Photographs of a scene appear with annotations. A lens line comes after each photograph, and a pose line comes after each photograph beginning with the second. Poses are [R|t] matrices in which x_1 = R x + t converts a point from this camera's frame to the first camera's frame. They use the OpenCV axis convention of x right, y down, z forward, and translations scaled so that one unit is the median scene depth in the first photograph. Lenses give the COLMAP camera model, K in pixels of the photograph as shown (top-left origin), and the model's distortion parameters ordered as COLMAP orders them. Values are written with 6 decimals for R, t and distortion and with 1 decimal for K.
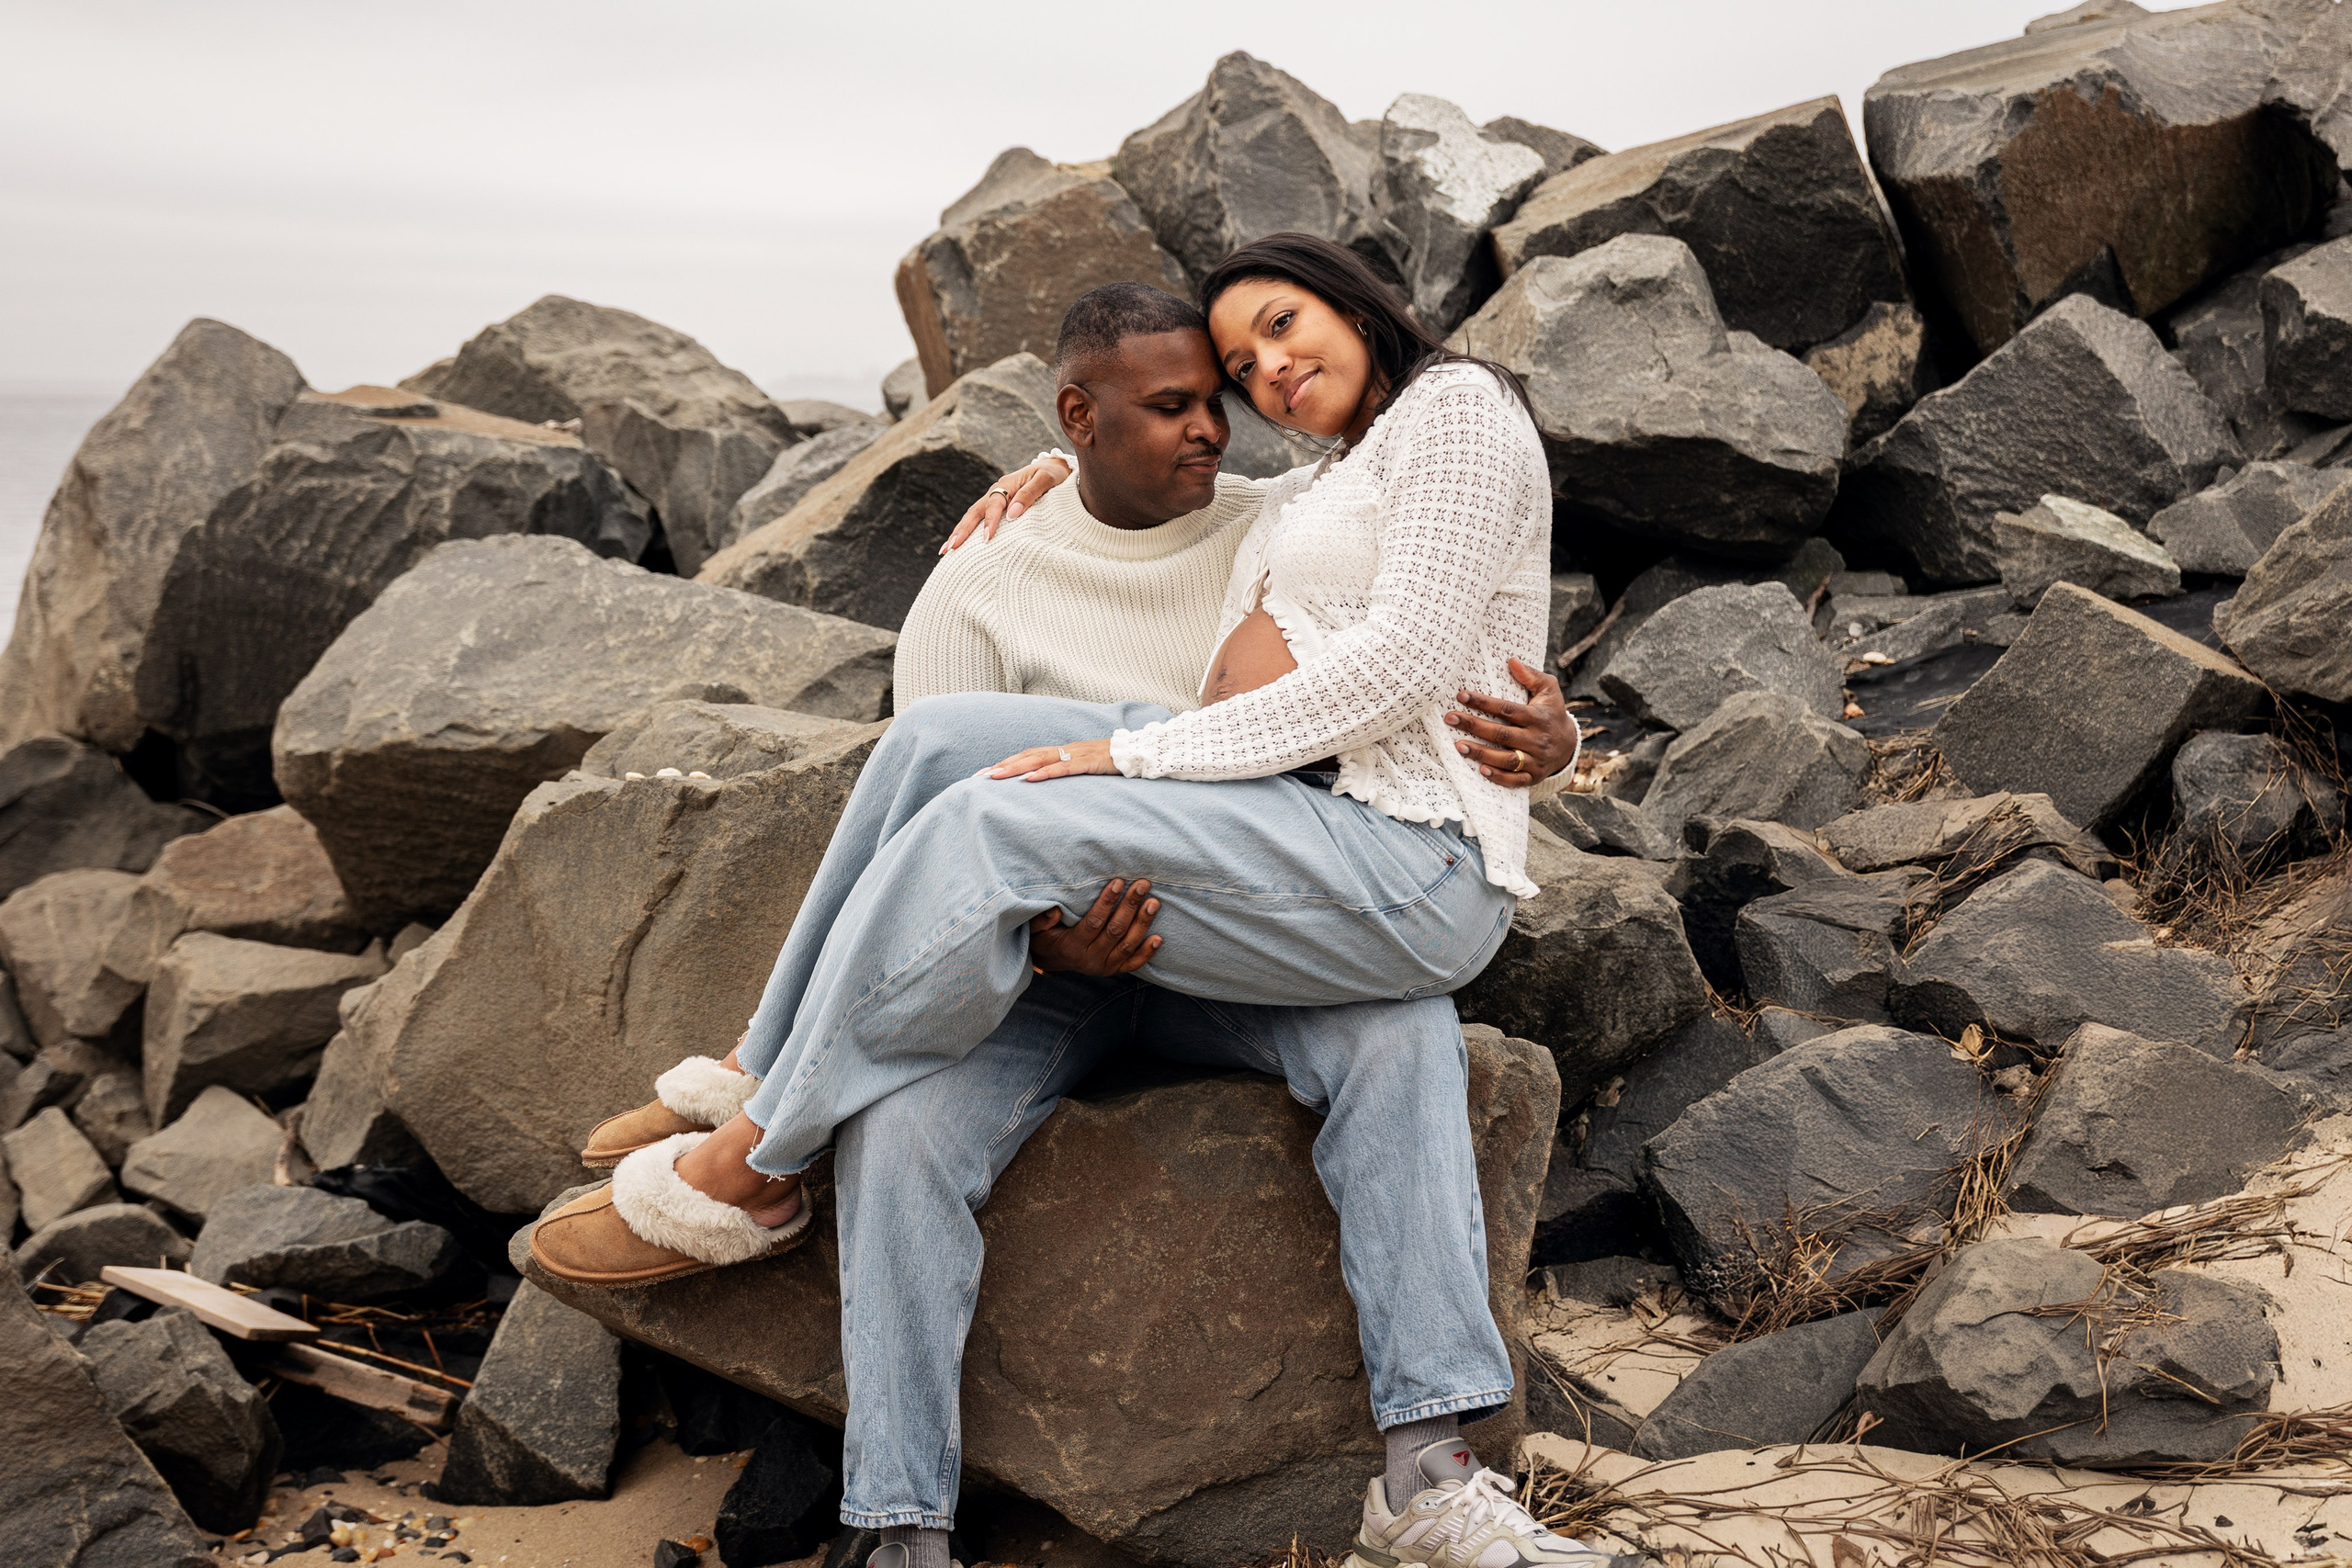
lens RADIAL K [[3211.9, 0, 1172.6], [0, 3211.9, 787.7], [0, 0, 1]] dist [0.006549, 0.000000]
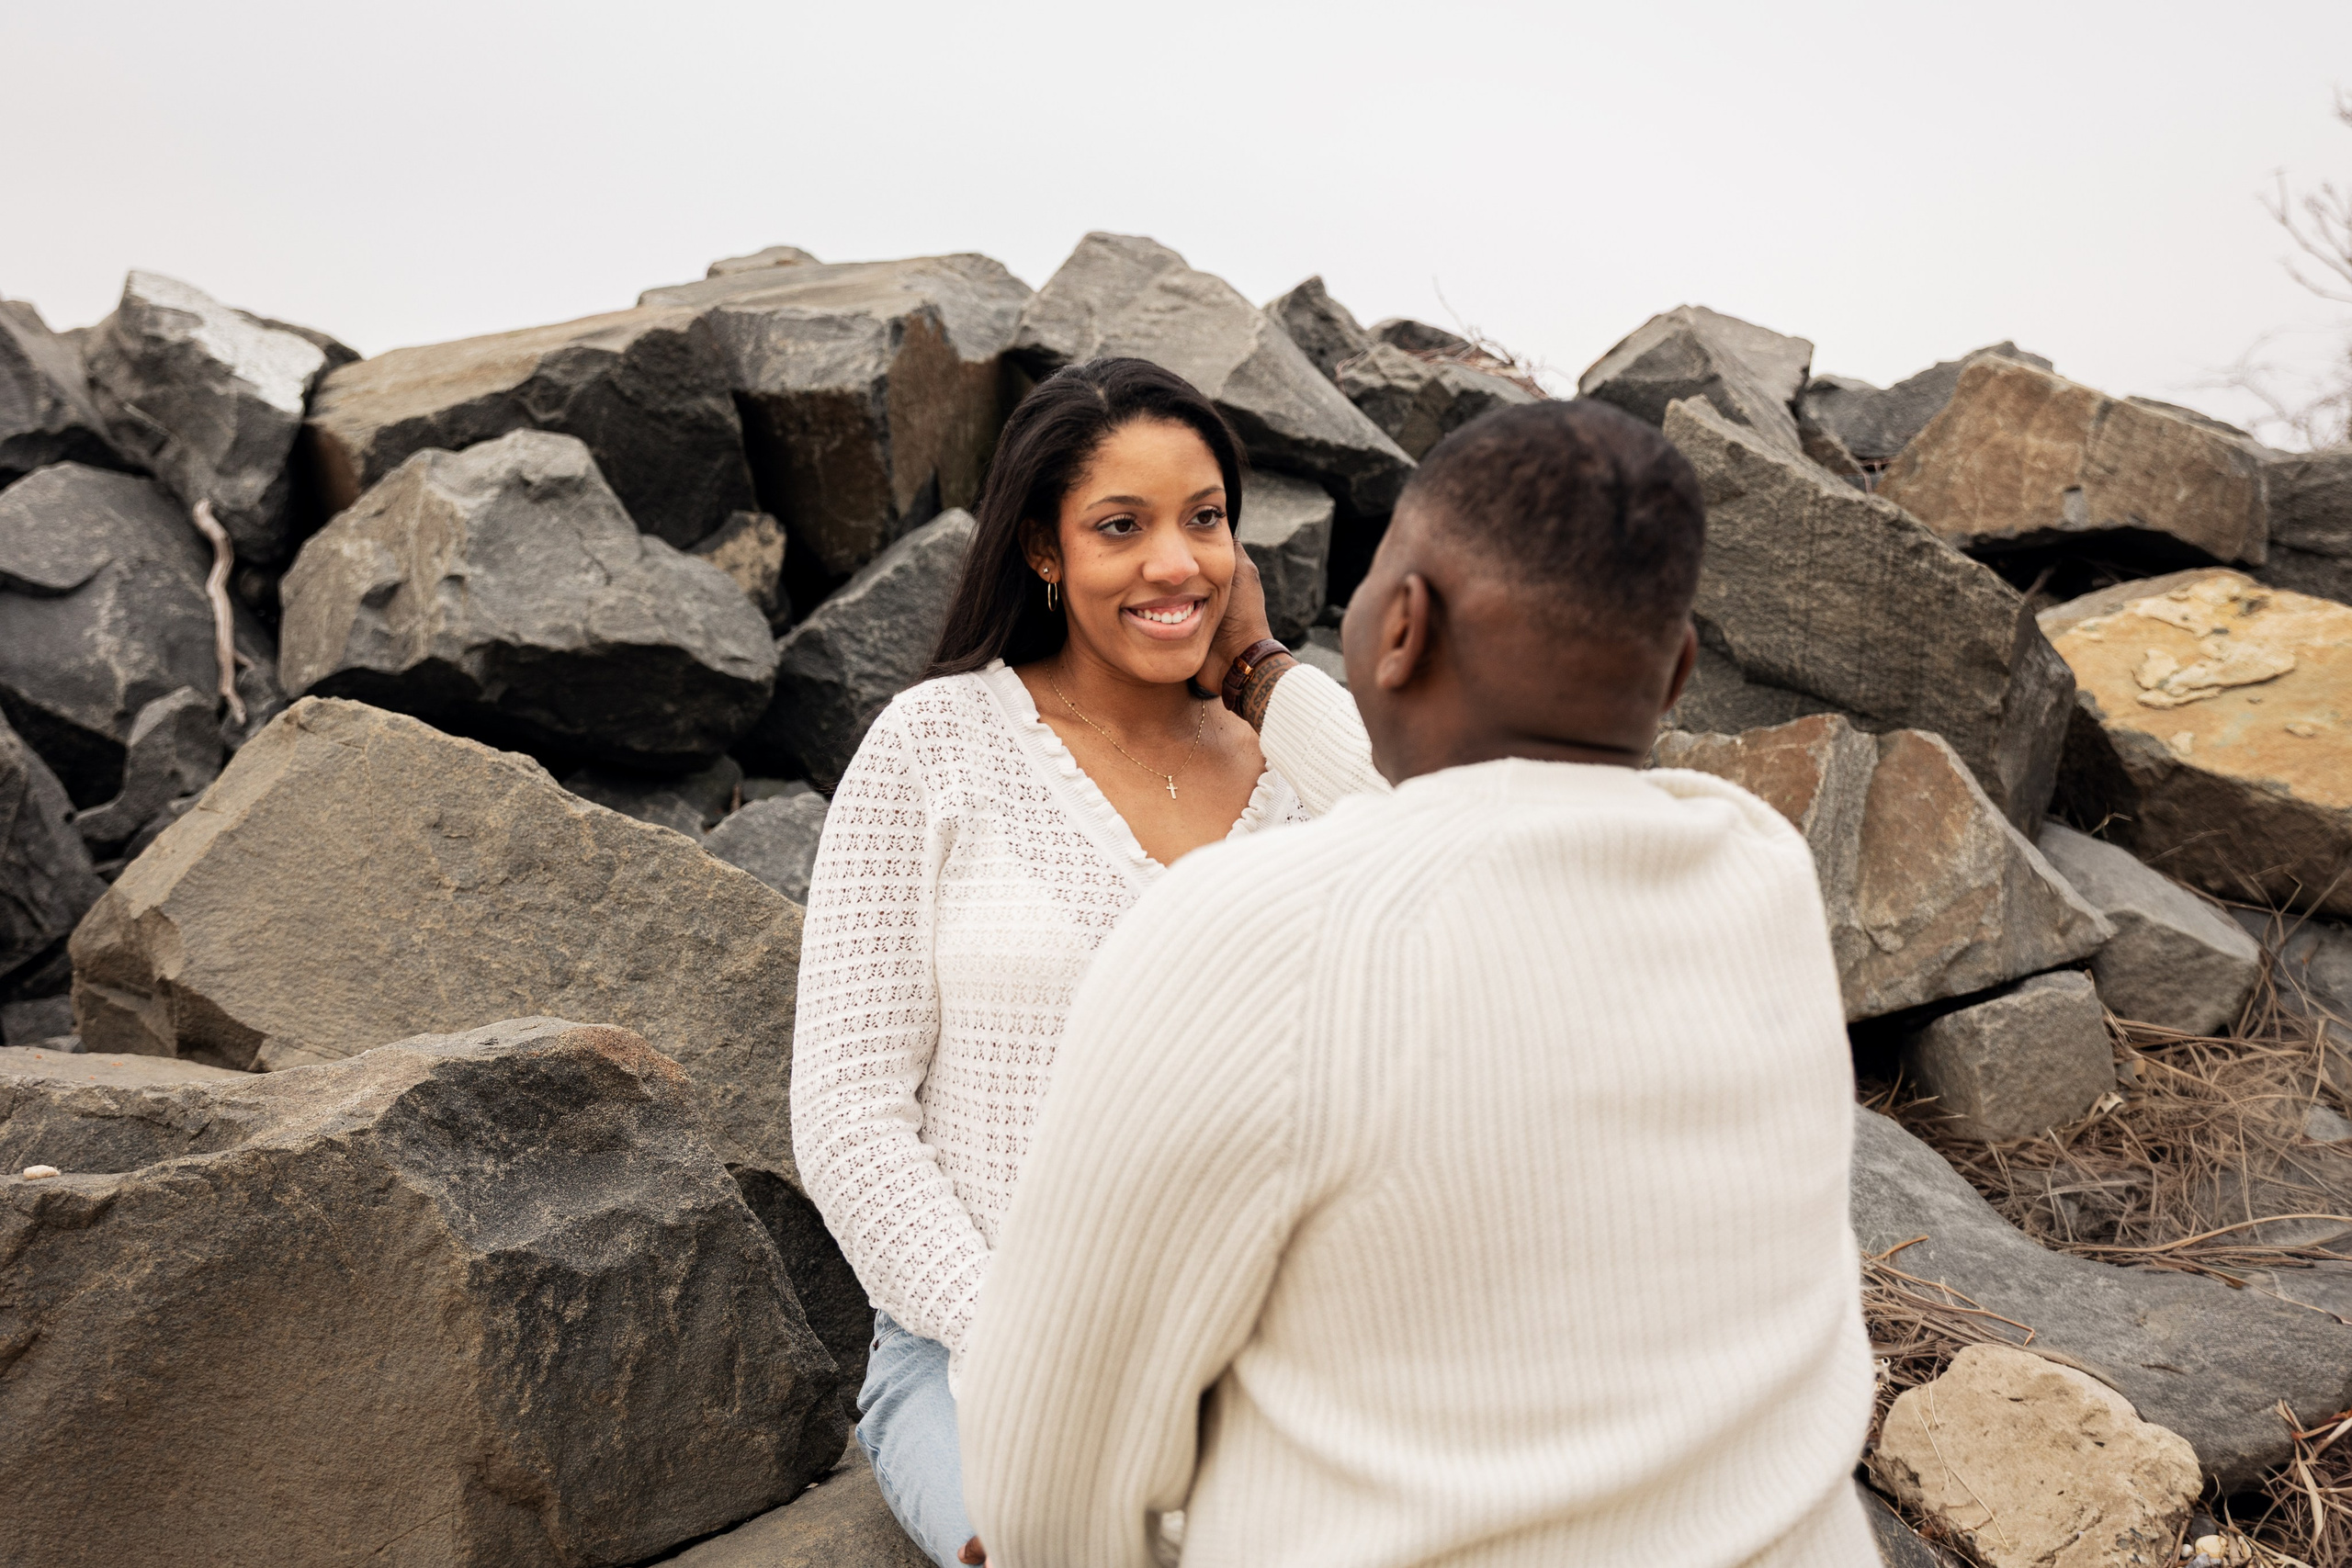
lens RADIAL K [[2513.1, 0, 1170.4], [0, 2513.1, 772.5], [0, 0, 1]] dist [-0.003168, 0.000000]
pose [[0.754588, -0.031968, 0.655419, -0.200069], [0.074124, 0.996572, -0.036732, -0.031249], [-0.651998, 0.076300, 0.754372, 0.328348]]
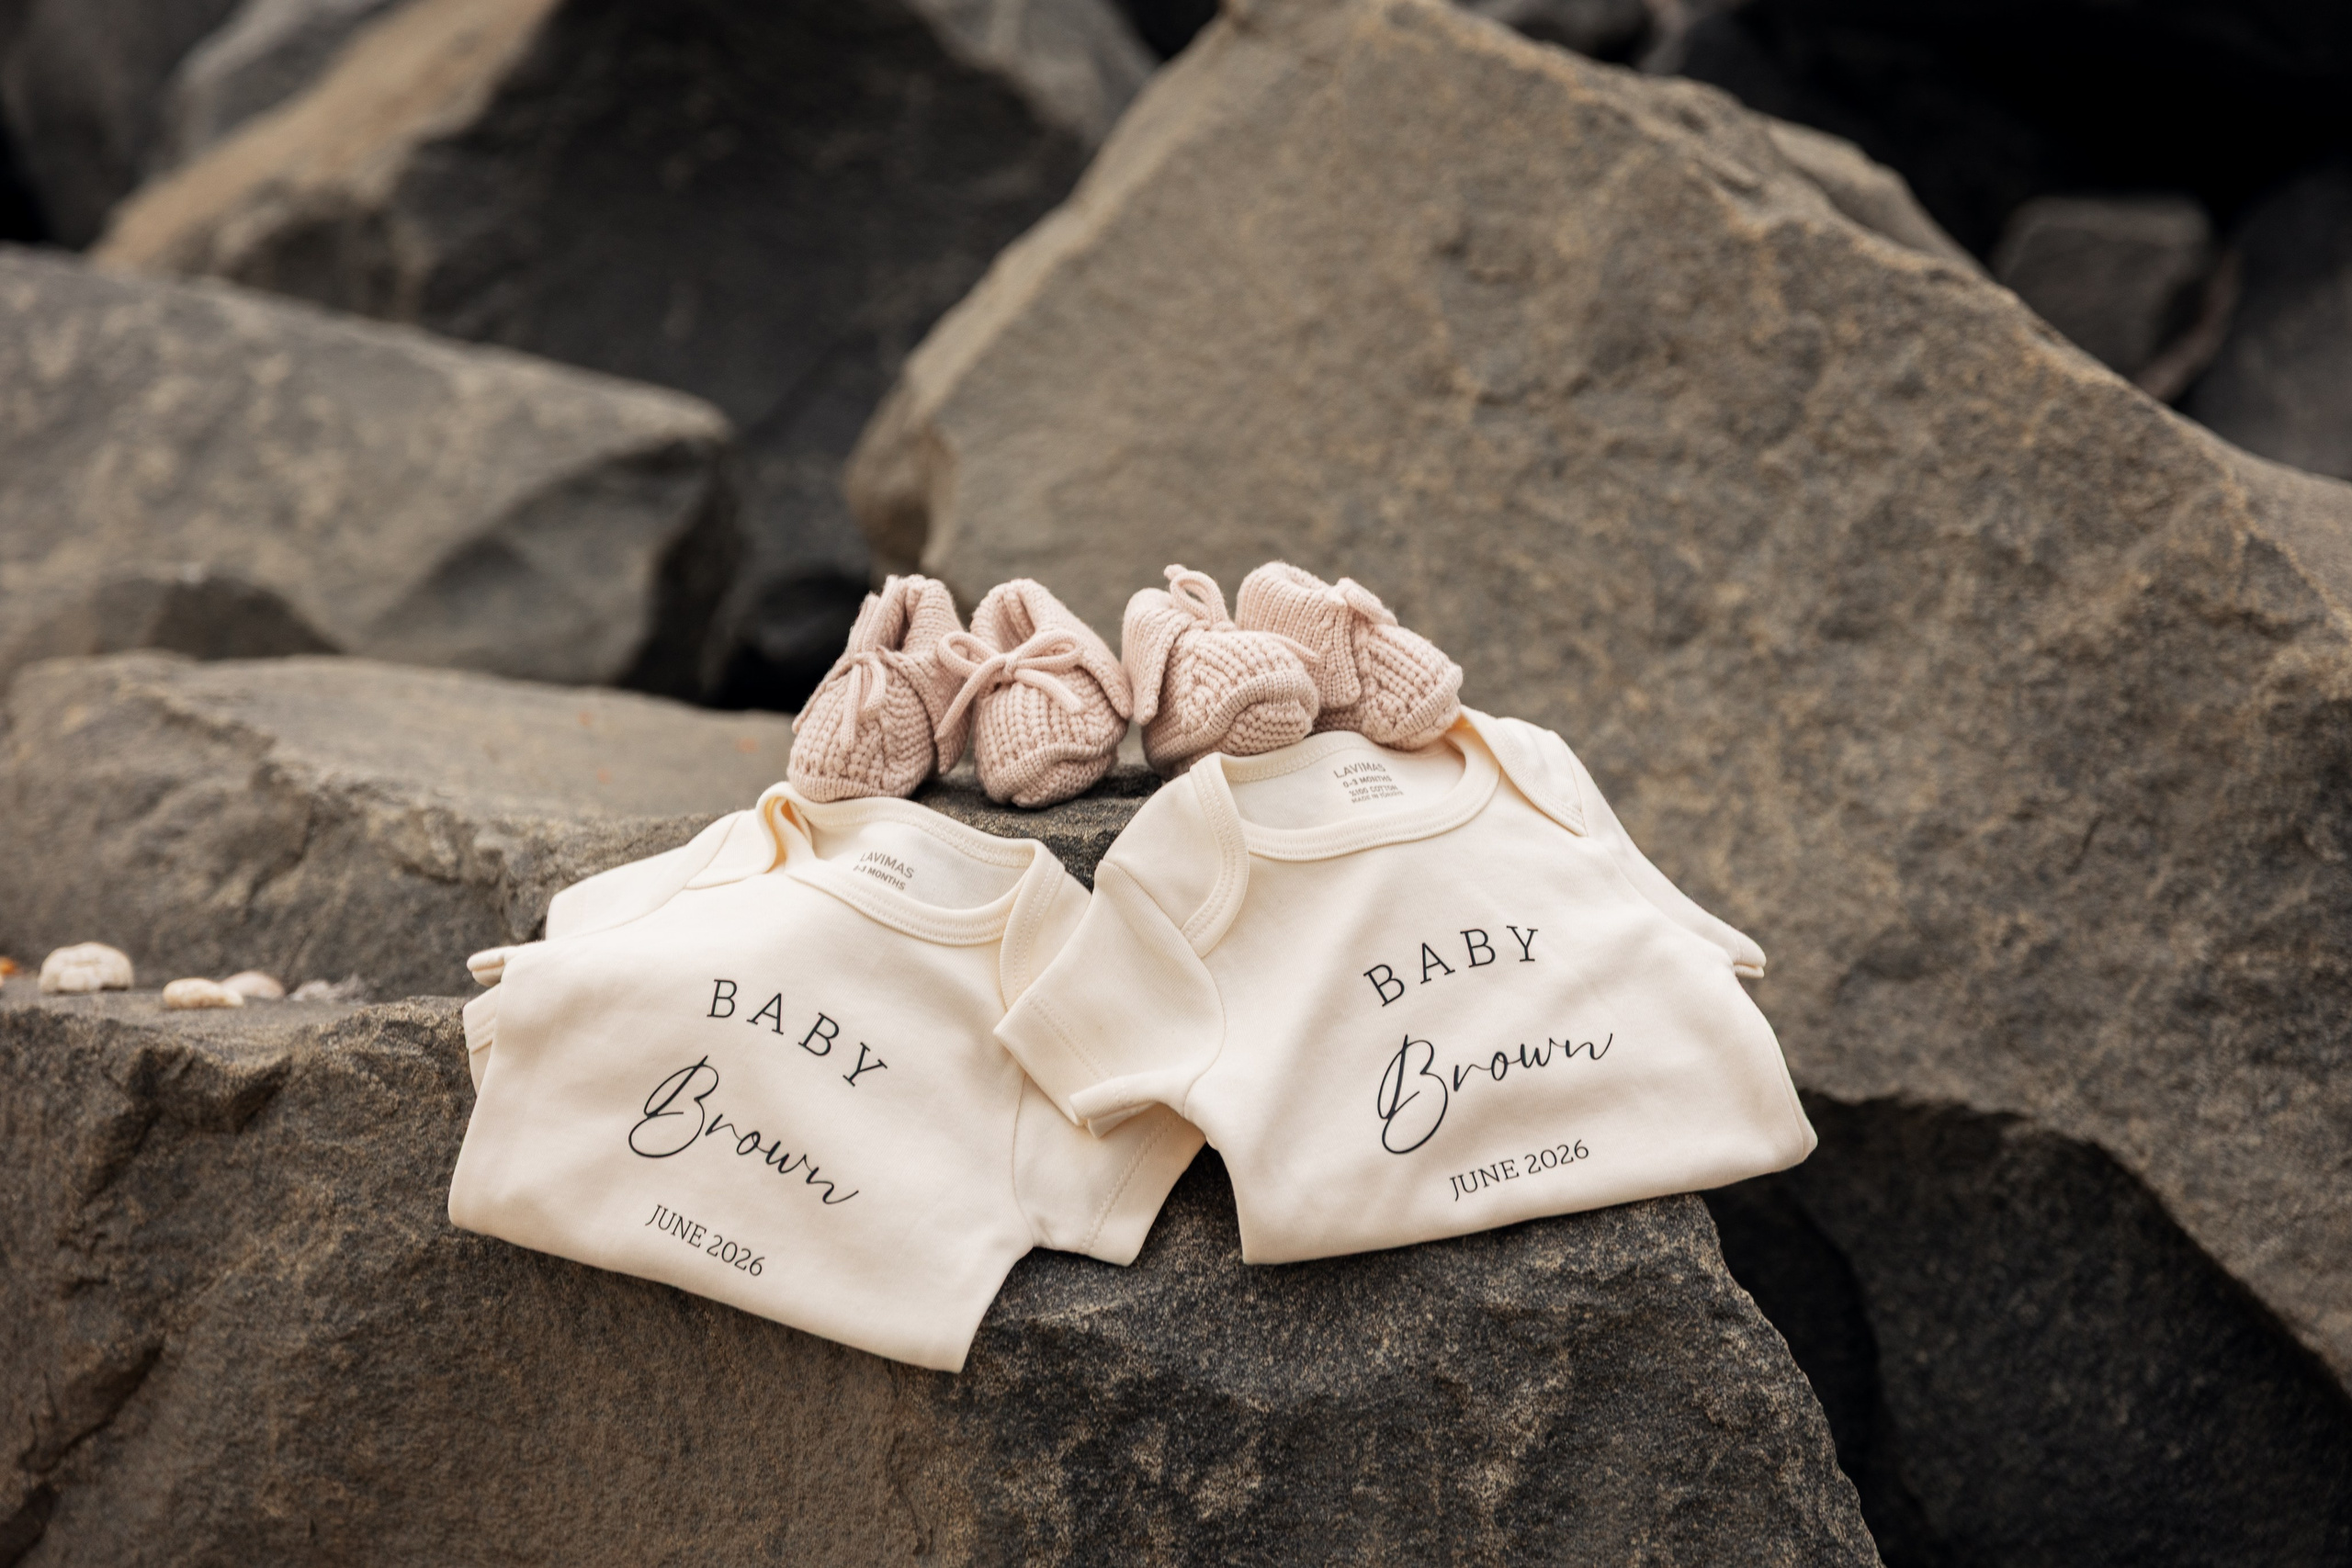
lens RADIAL K [[4351.6, 0, 1176.3], [0, 4351.6, 784.8], [0, 0, 1]] dist [0.040390, 0.000000]
pose [[0.994444, -0.036875, 0.098595, -0.066972], [0.030218, 0.997215, 0.068182, -0.030408], [-0.100834, -0.064824, 0.992789, 0.414260]]
